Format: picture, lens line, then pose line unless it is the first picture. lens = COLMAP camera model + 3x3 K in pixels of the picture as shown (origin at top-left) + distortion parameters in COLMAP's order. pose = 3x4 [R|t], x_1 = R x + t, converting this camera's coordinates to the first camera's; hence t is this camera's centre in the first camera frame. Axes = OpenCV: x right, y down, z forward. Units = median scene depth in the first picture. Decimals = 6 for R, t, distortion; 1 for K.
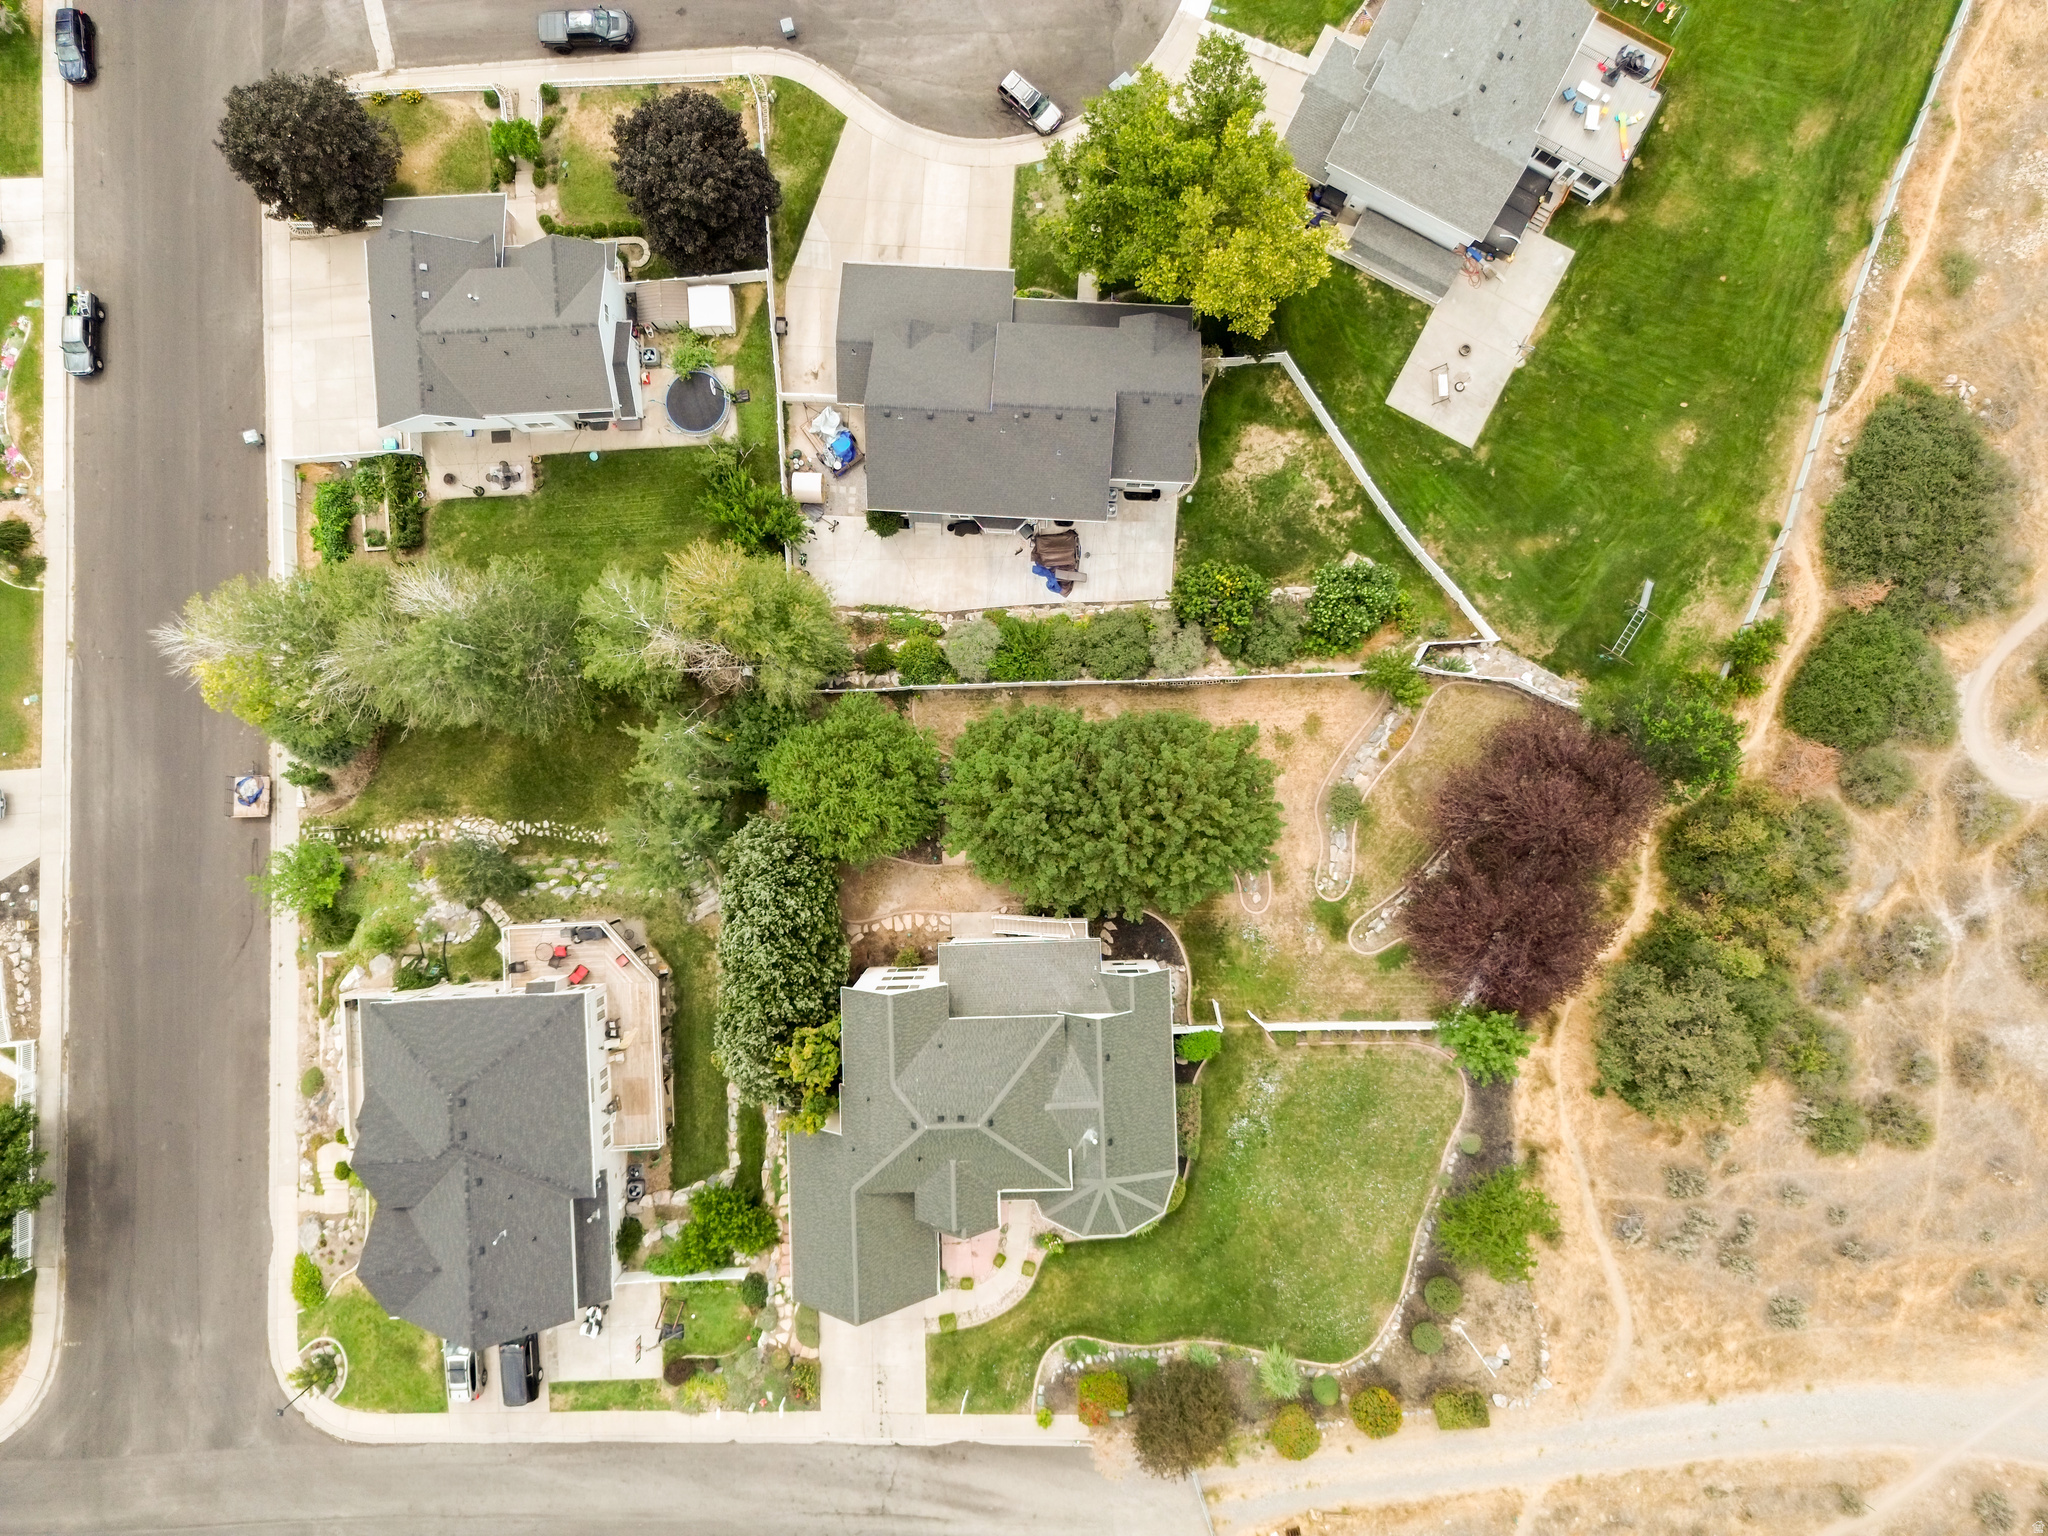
lens RADIAL K [[1447.7, 0, 1031.6], [0, 1447.7, 760.6], [0, 0, 1]] dist [0.061355, -0.051988]
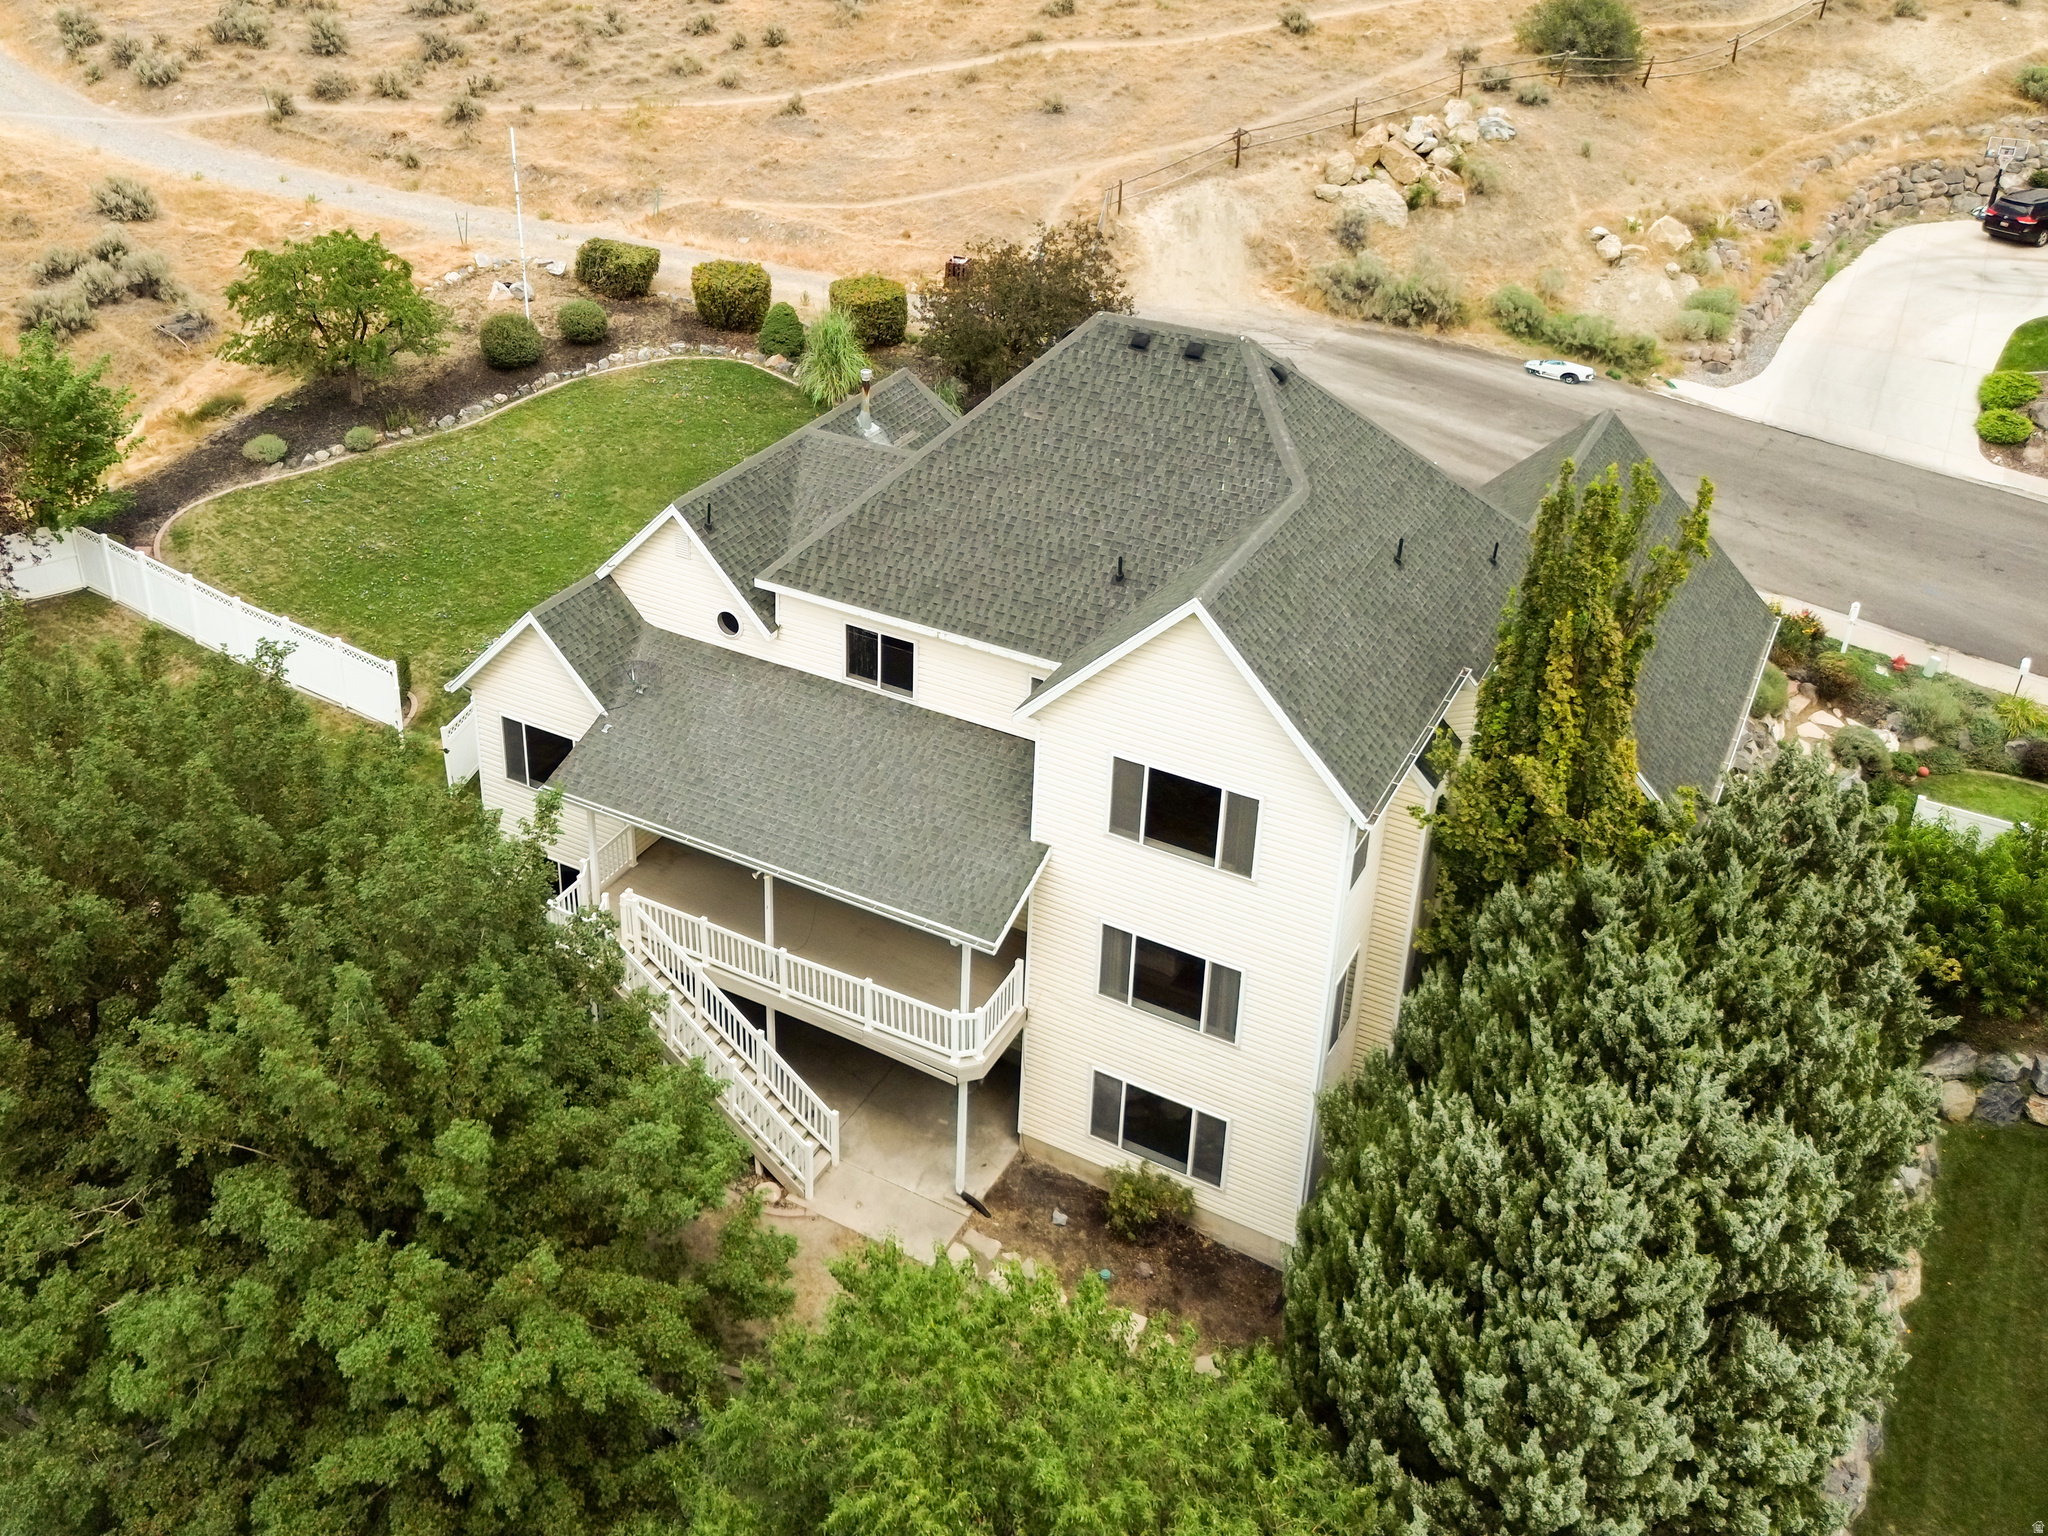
lens RADIAL K [[1856.1, 0, 879.8], [0, 1856.1, 538.3], [0, 0, 1]] dist [0.047097, -0.020240]
pose [[-0.843769, -0.227075, 0.486304, -0.193129], [0.536691, -0.364038, 0.761209, -0.122088], [0.004181, 0.903279, 0.429033, 0.744491]]
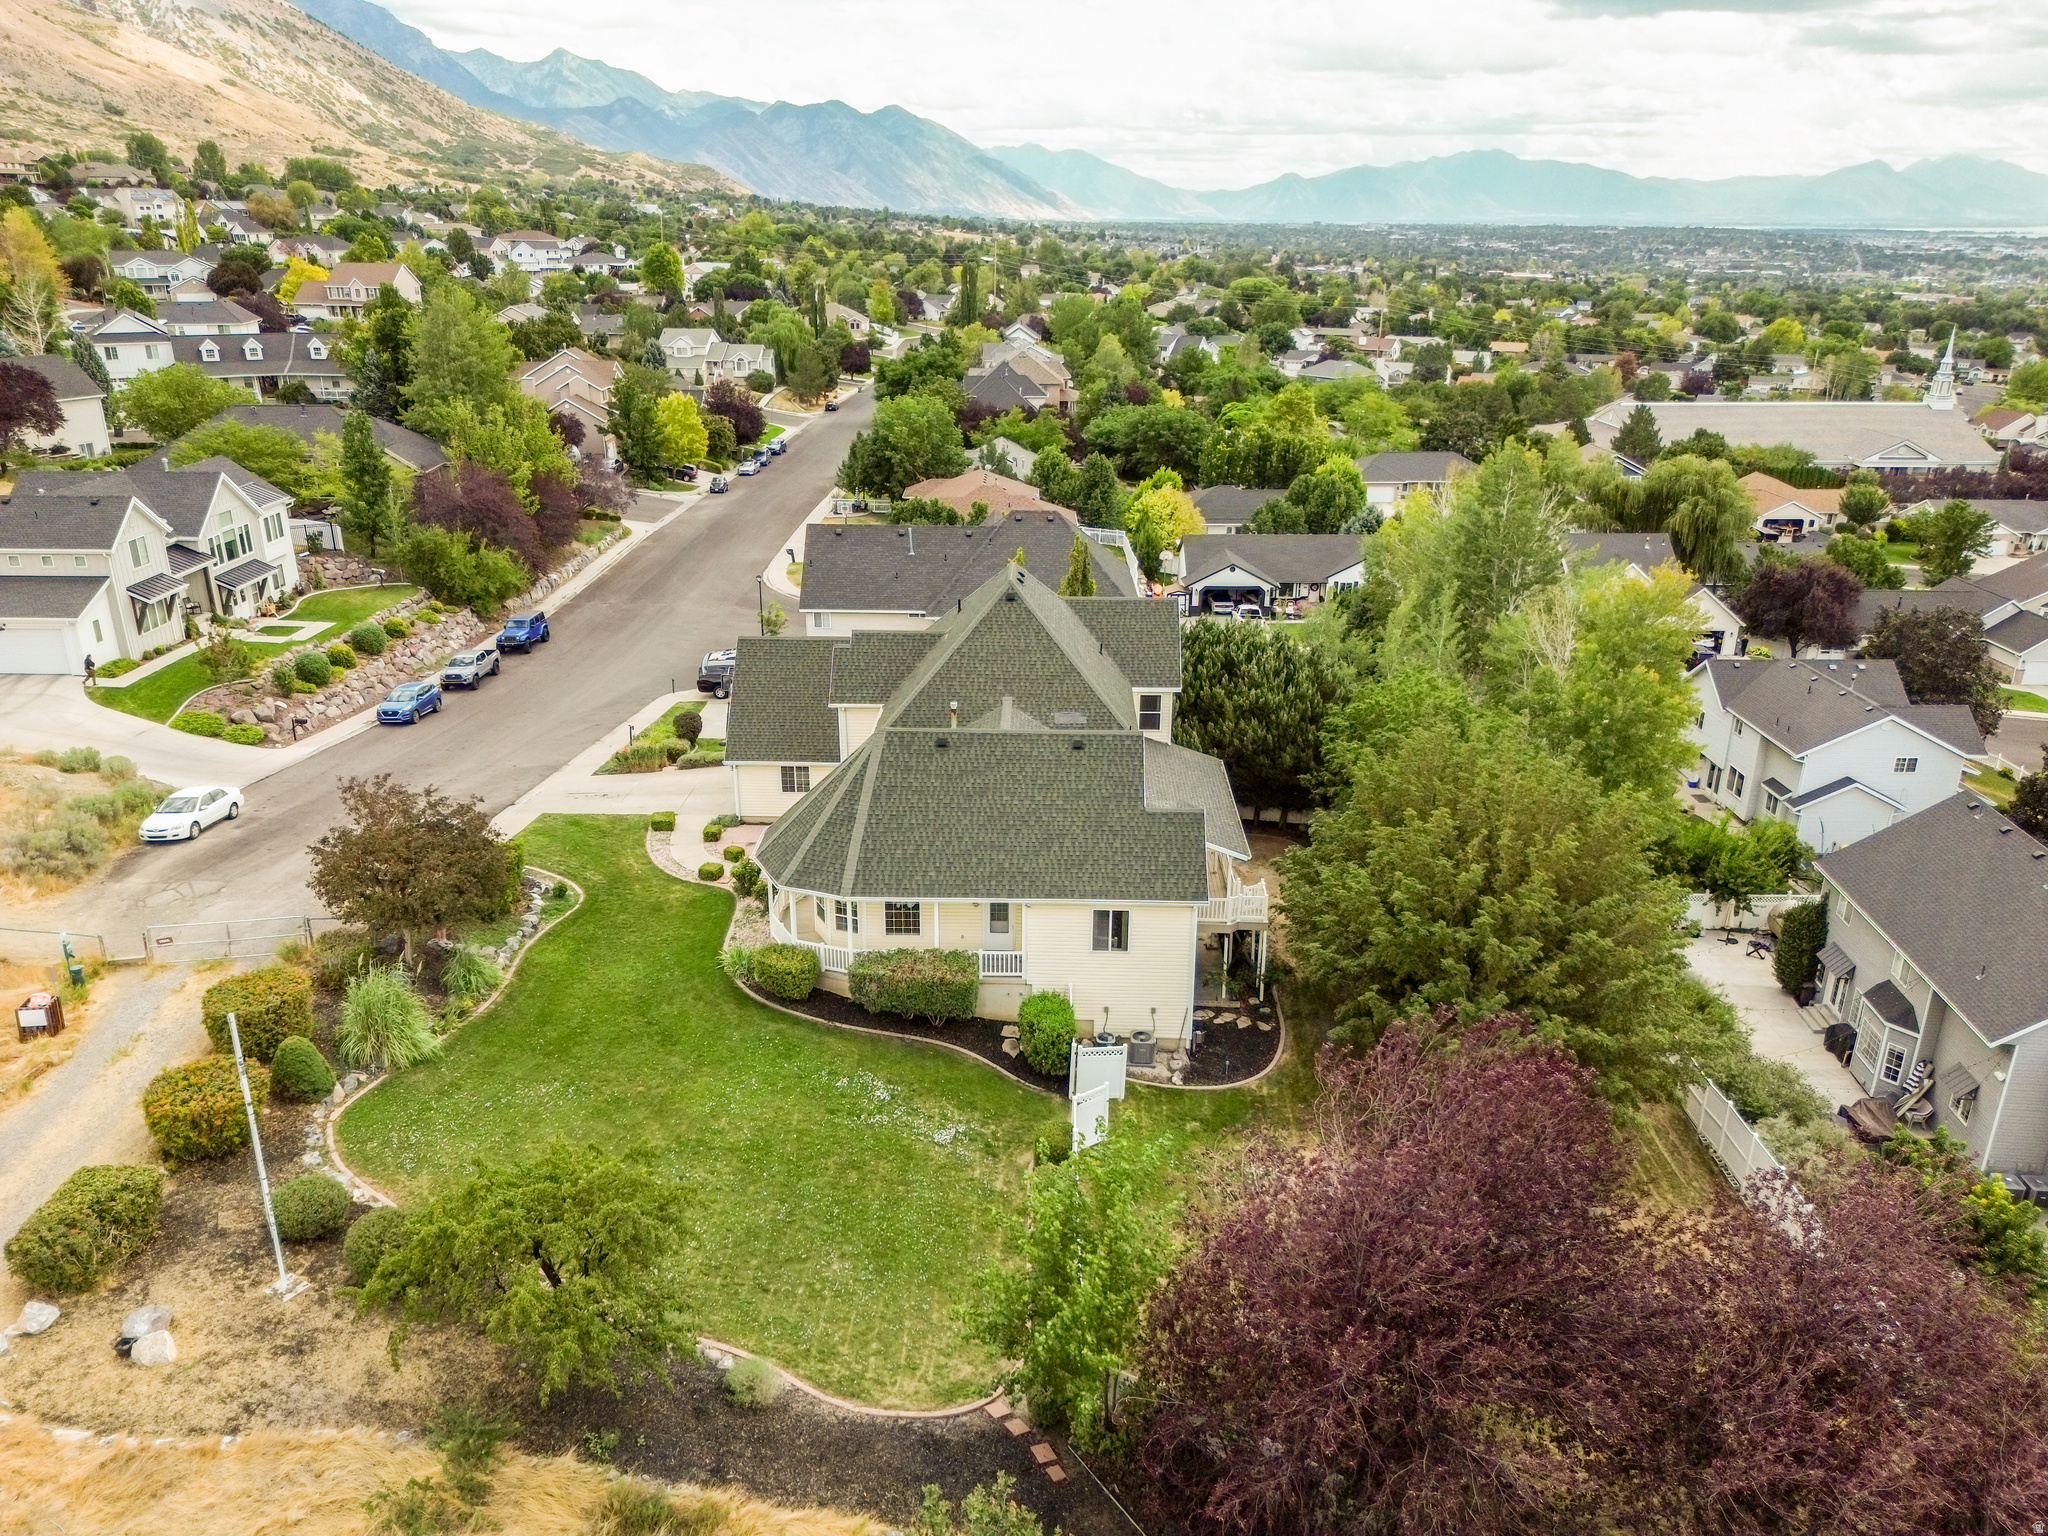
lens RADIAL K [[1447.7, 0, 1022.8], [0, 1447.7, 758.1], [0, 0, 1]] dist [0.061355, -0.051988]
pose [[-0.053708, 0.351654, -0.934588, 0.568642], [-0.998437, -0.033381, 0.044817, 0.184275], [-0.015438, 0.935535, 0.352898, 0.724595]]
